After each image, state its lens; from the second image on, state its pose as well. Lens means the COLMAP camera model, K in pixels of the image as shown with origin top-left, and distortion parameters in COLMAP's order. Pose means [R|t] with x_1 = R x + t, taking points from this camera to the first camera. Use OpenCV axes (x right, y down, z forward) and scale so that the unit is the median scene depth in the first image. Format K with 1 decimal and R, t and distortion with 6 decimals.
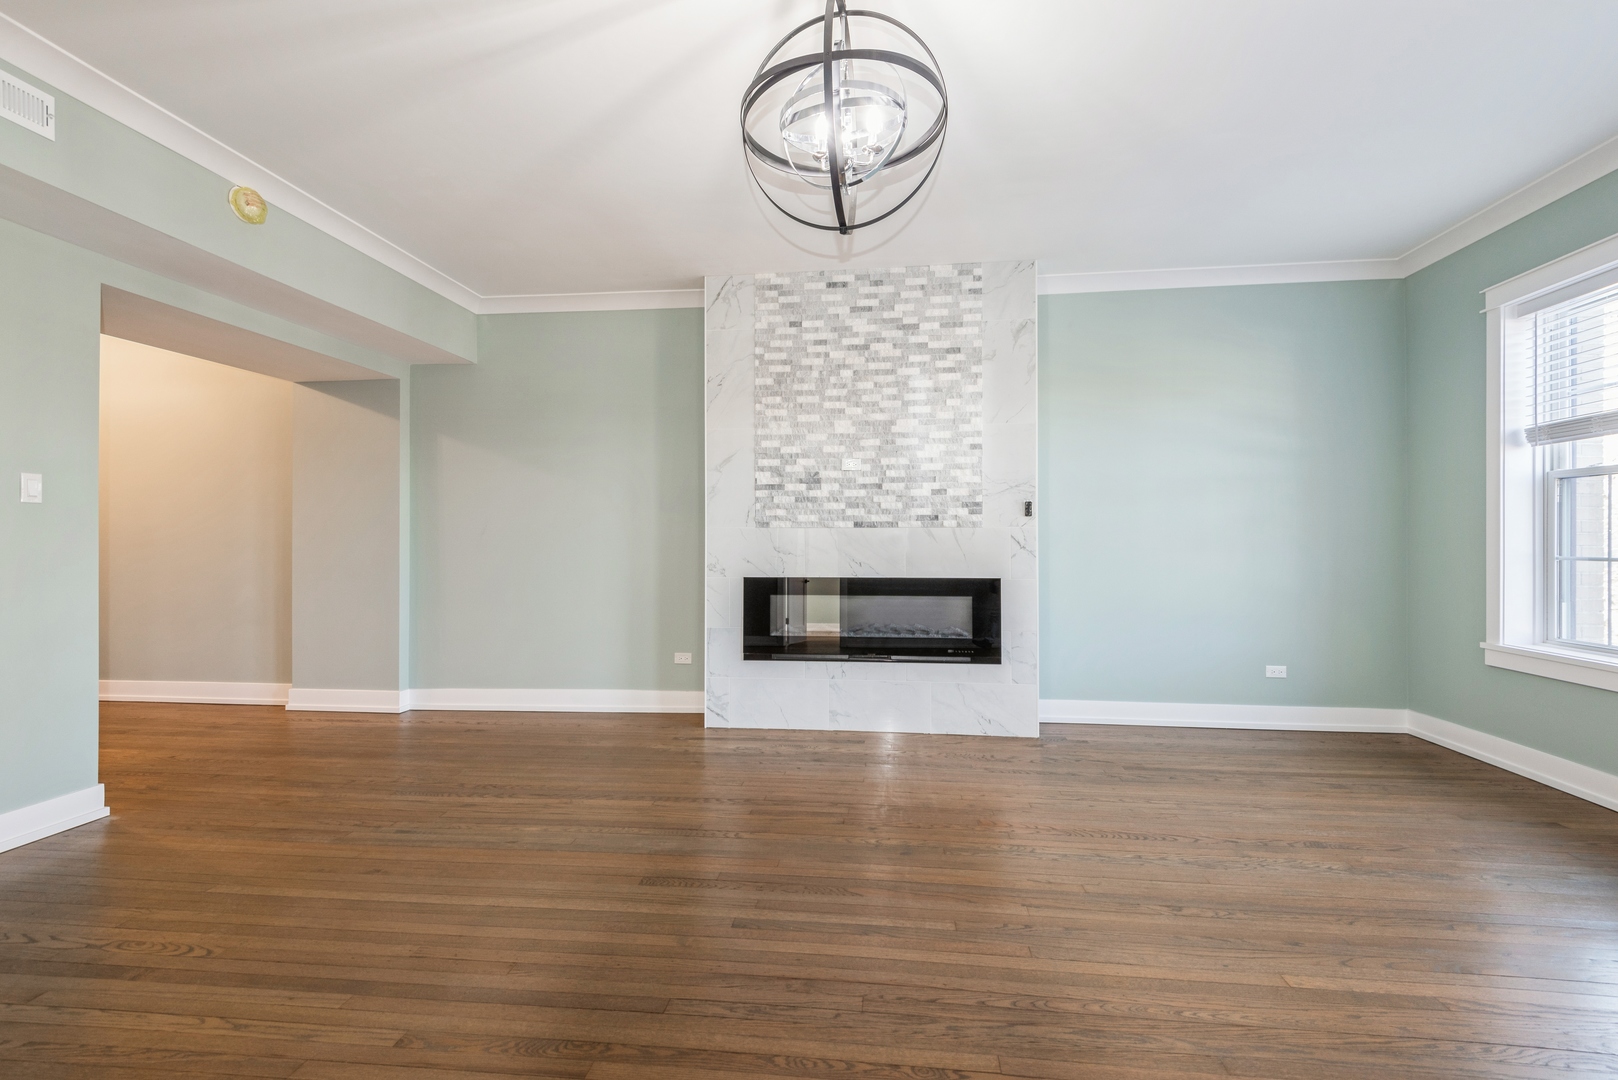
lens RADIAL K [[726.7, 0, 816.0], [0, 726.7, 539.7], [0, 0, 1]] dist [0.033743, -0.018810]
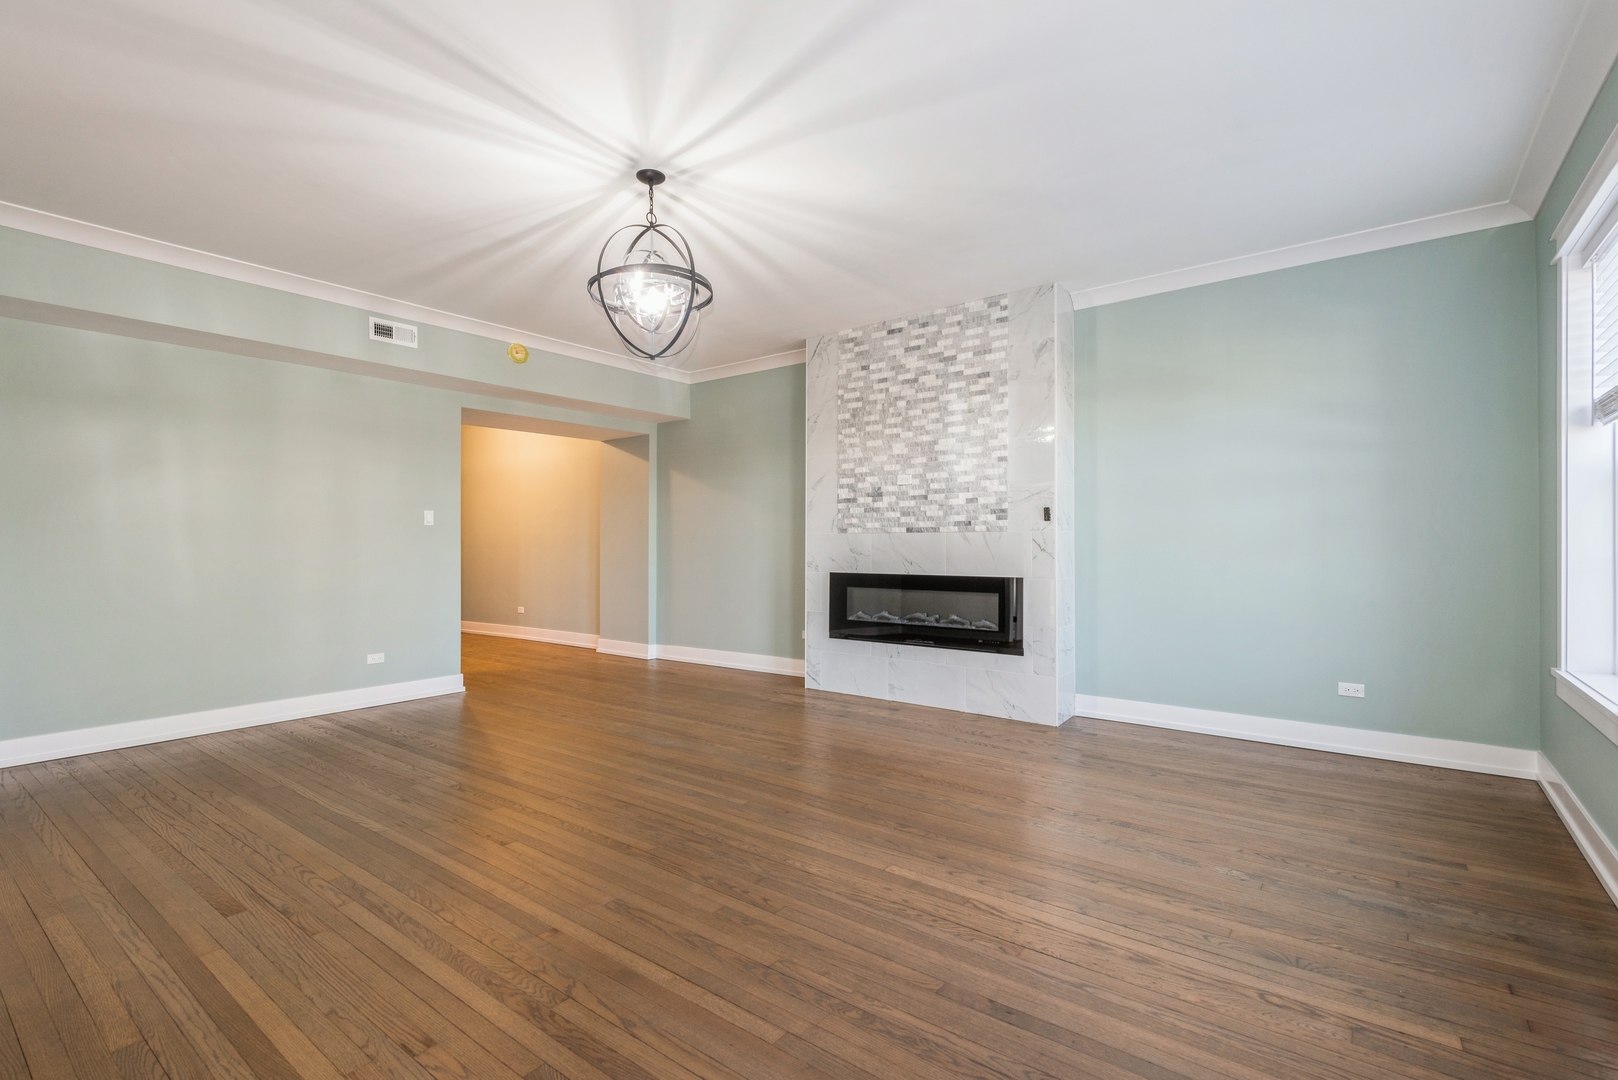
lens RADIAL K [[726.7, 0, 816.0], [0, 726.7, 539.7], [0, 0, 1]] dist [0.033743, -0.018810]
pose [[0.860053, -0.003588, -0.510191, 0.533001], [0.003378, 0.999993, -0.001338, -0.003770], [0.510193, -0.000573, 0.860060, -0.102657]]
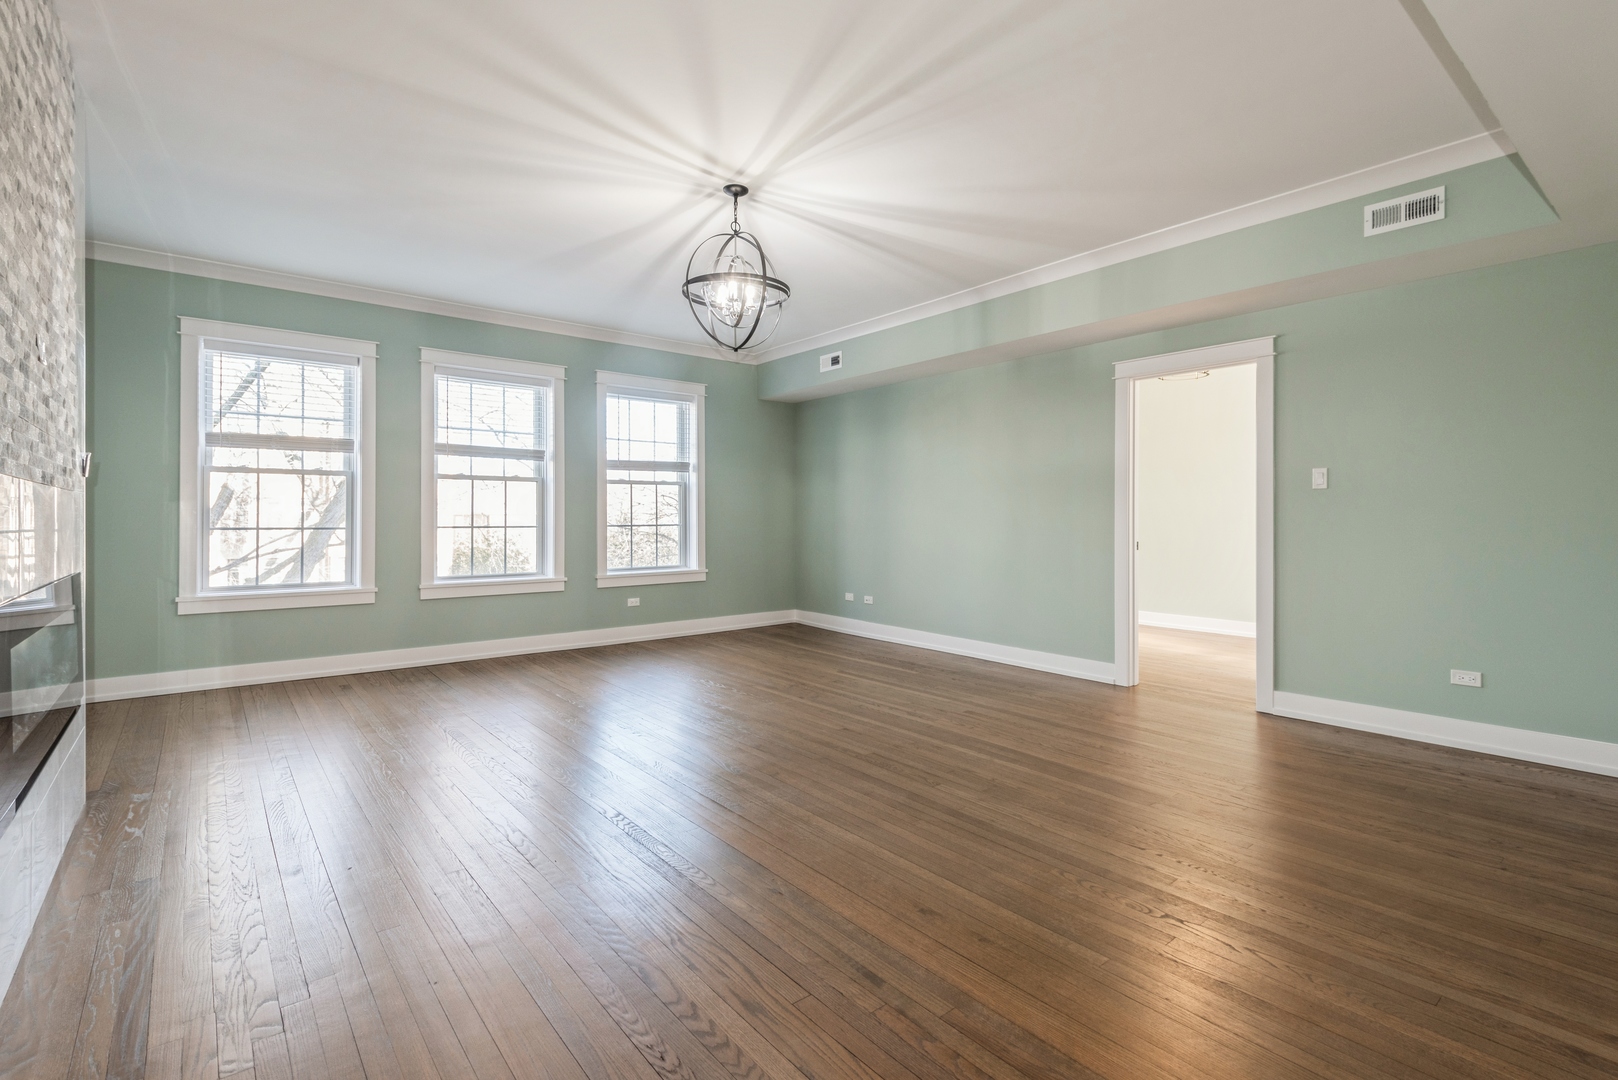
lens RADIAL K [[761.2, 0, 812.5], [0, 761.2, 520.4], [0, 0, 1]] dist [0.002102, -0.009643]
pose [[-0.708430, -0.000109, 0.705781, -0.647155], [-0.002219, 0.999995, -0.002073, 0.008956], [-0.705778, -0.003035, -0.708427, 0.987185]]
